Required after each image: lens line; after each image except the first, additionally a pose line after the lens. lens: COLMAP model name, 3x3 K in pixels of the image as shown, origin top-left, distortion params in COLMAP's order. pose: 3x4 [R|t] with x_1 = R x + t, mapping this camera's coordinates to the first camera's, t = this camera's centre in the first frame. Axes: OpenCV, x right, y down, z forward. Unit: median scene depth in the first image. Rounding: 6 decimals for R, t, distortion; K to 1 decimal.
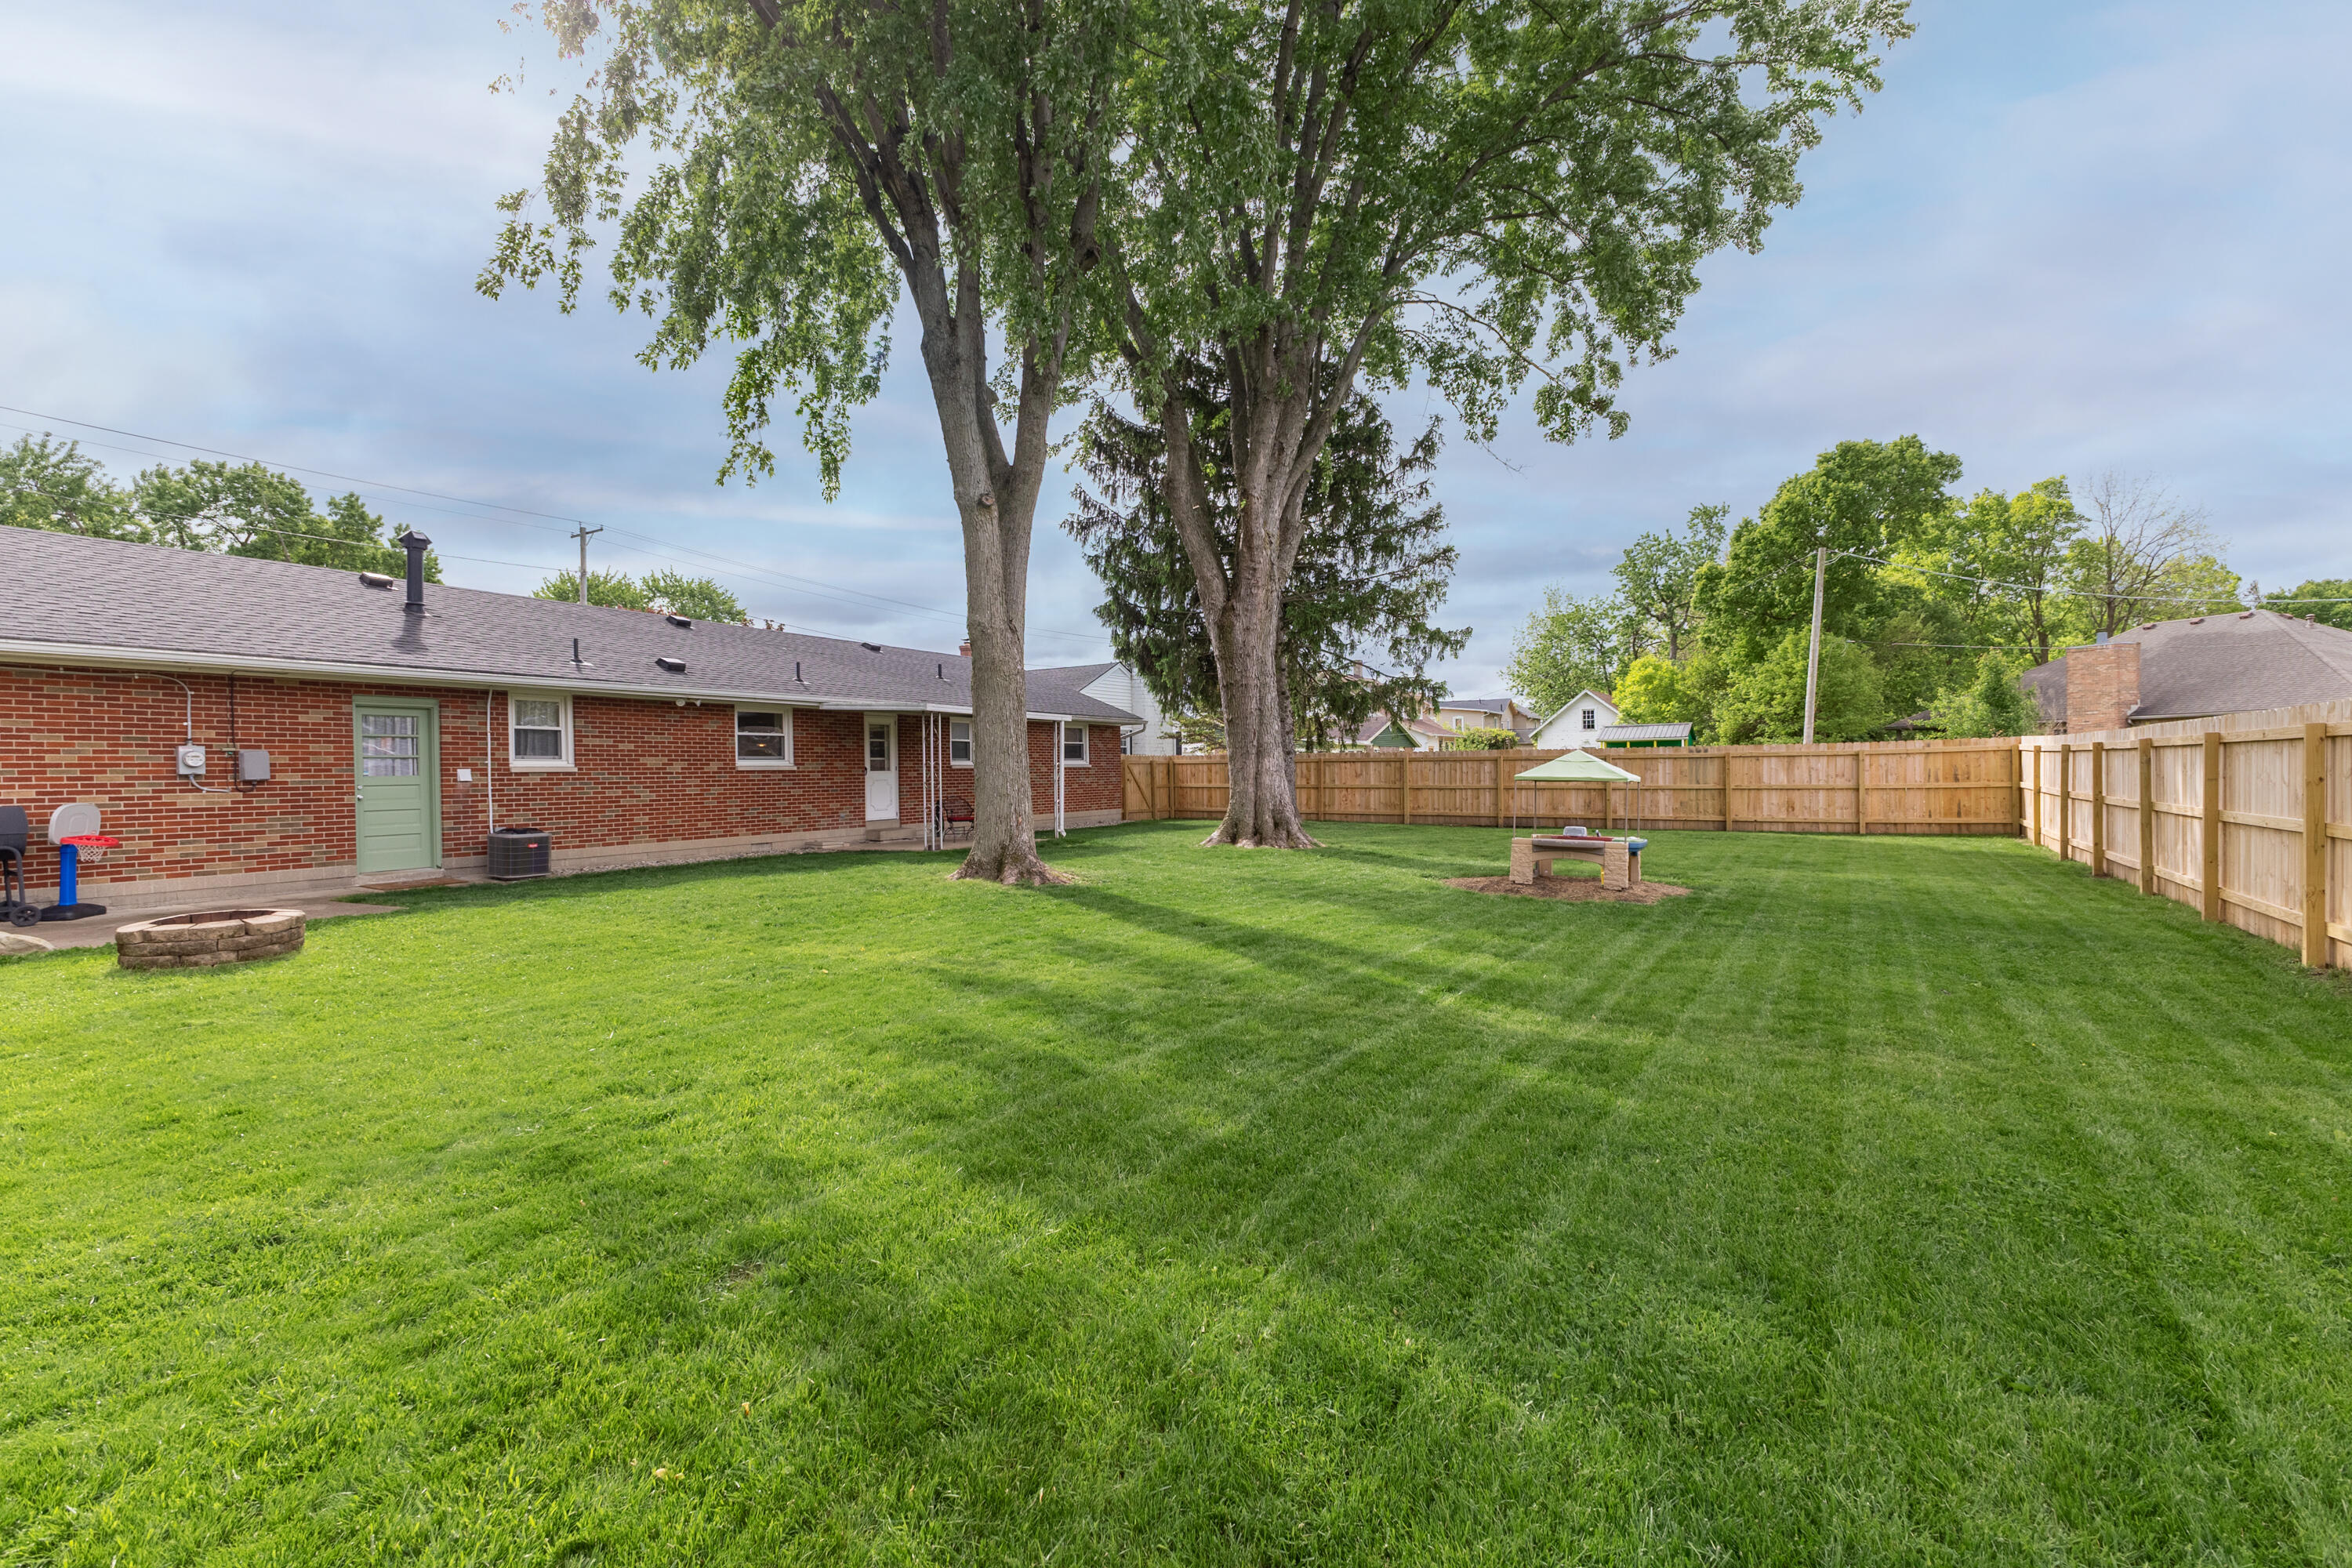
lens RADIAL K [[1034.4, 0, 1181.9], [0, 1034.4, 781.2], [0, 0, 1]] dist [0.032984, -0.006510]
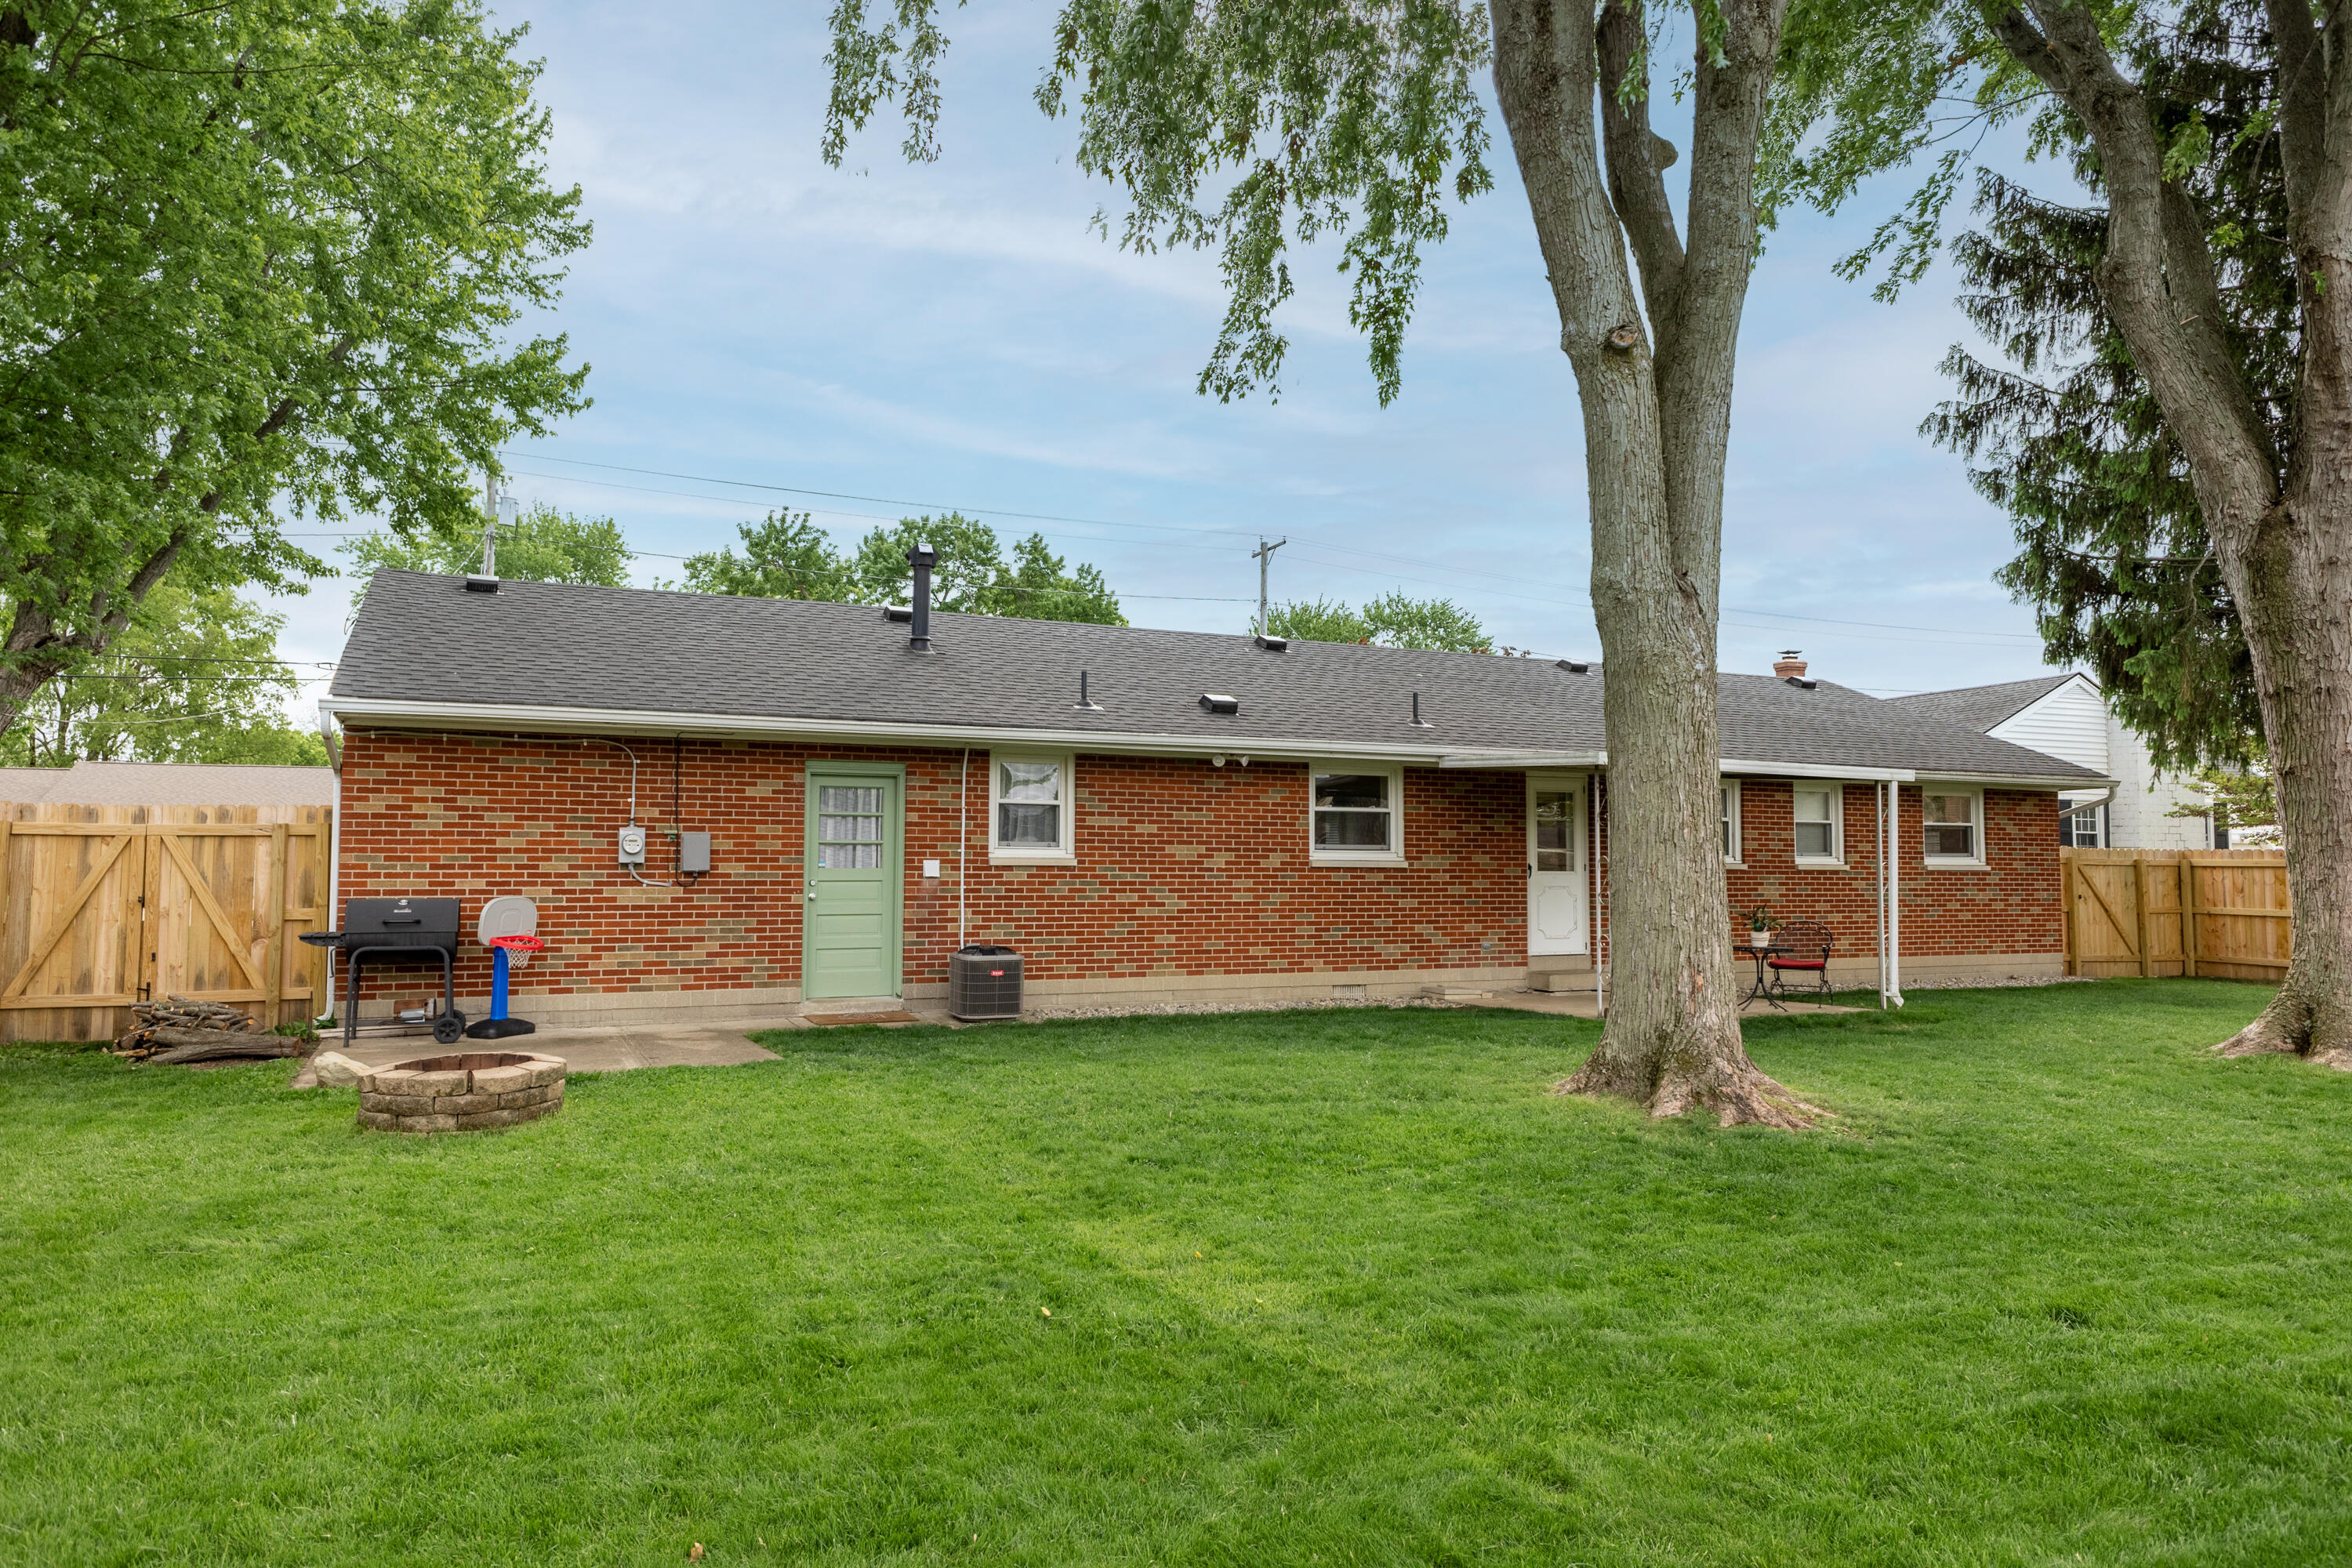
lens RADIAL K [[1520.3, 0, 1163.8], [0, 1520.3, 772.5], [0, 0, 1]] dist [0.010421, 0.000333]
pose [[0.809175, -0.020186, -0.587221, 0.044429], [-0.022111, 0.997656, -0.064763, -0.006121], [0.587152, 0.065389, 0.806832, 0.206479]]
